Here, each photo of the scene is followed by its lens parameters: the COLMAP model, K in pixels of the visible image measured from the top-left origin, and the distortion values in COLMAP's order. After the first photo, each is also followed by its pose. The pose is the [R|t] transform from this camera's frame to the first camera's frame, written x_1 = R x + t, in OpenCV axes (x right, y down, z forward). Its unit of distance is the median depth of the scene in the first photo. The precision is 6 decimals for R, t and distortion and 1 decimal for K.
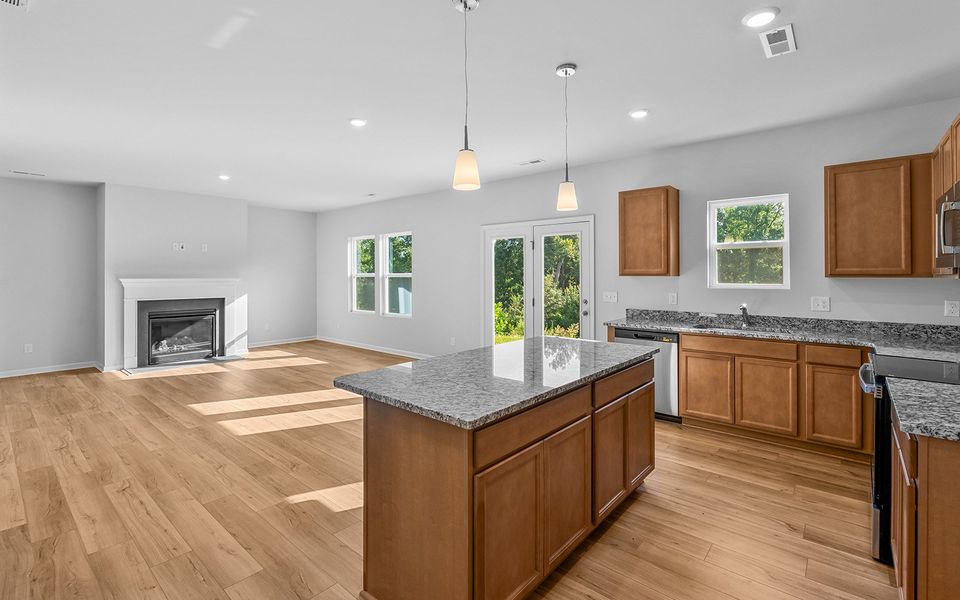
lens RADIAL K [[428.3, 0, 474.0], [0, 428.3, 272.9], [0, 0, 1]] dist [-0.003305, -0.000254]
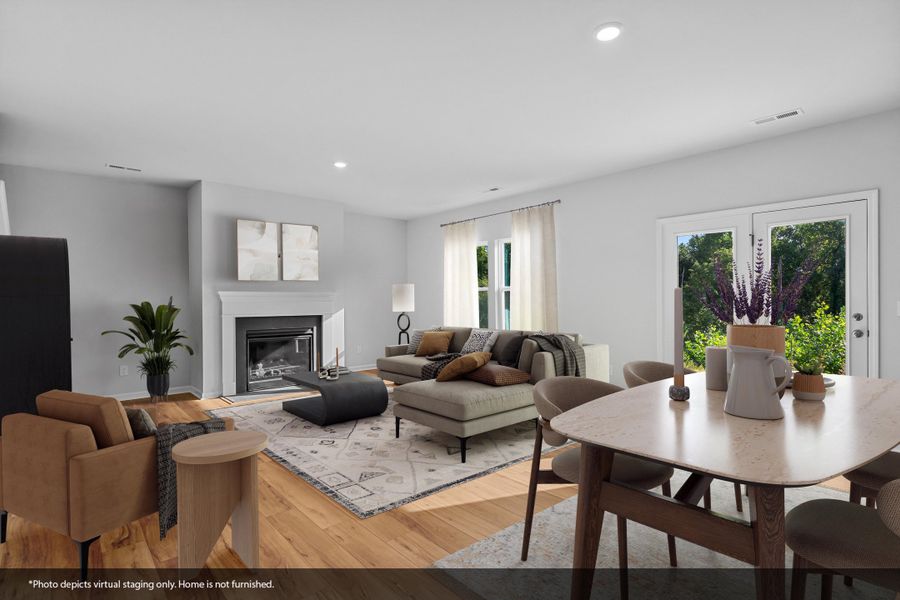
lens RADIAL K [[427.8, 0, 448.5], [0, 427.8, 301.5], [0, 0, 1]] dist [-0.002737, -0.000105]
pose [[0.992971, -0.002861, -0.118319, -0.262056], [0.003808, 0.999962, 0.007778, 0.029138], [0.118293, -0.008174, 0.992945, 0.195537]]
